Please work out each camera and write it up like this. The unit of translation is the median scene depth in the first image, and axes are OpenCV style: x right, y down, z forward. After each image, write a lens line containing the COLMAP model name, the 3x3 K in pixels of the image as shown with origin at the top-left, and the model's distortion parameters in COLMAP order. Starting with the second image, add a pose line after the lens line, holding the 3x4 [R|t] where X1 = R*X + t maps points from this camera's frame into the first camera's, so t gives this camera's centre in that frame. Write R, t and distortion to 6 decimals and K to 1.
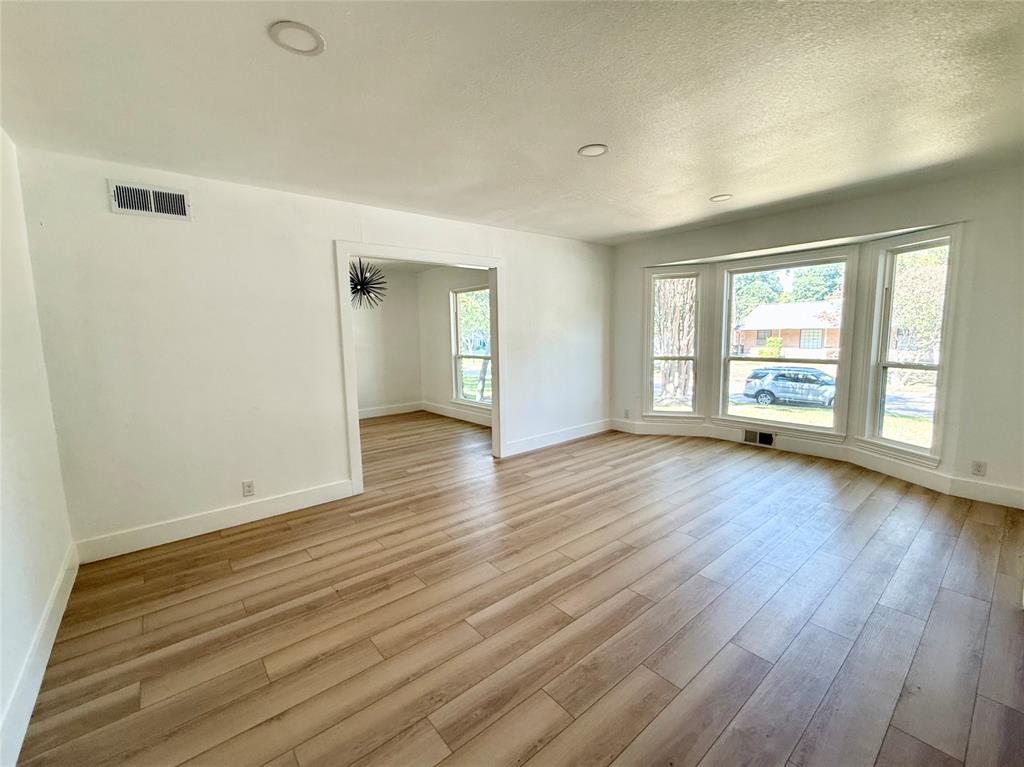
lens RADIAL K [[424.2, 0, 512.0], [0, 424.2, 383.5], [0, 0, 1]] dist [-0.003738, -0.000232]
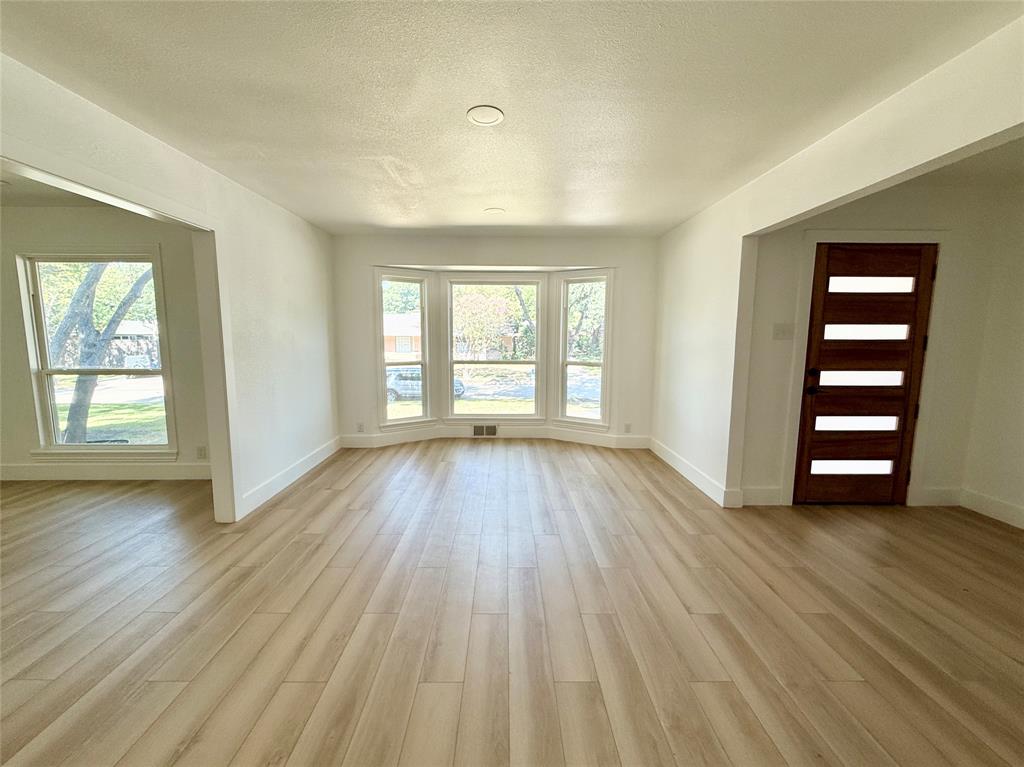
lens RADIAL K [[409.3, 0, 512.0], [0, 409.3, 383.5], [0, 0, 1]] dist [-0.001173, -0.000115]
pose [[0.639440, -0.068170, 0.765813, -0.210372], [0.075012, 0.996841, 0.026101, -0.022441], [-0.765173, 0.040755, 0.642534, 0.235314]]
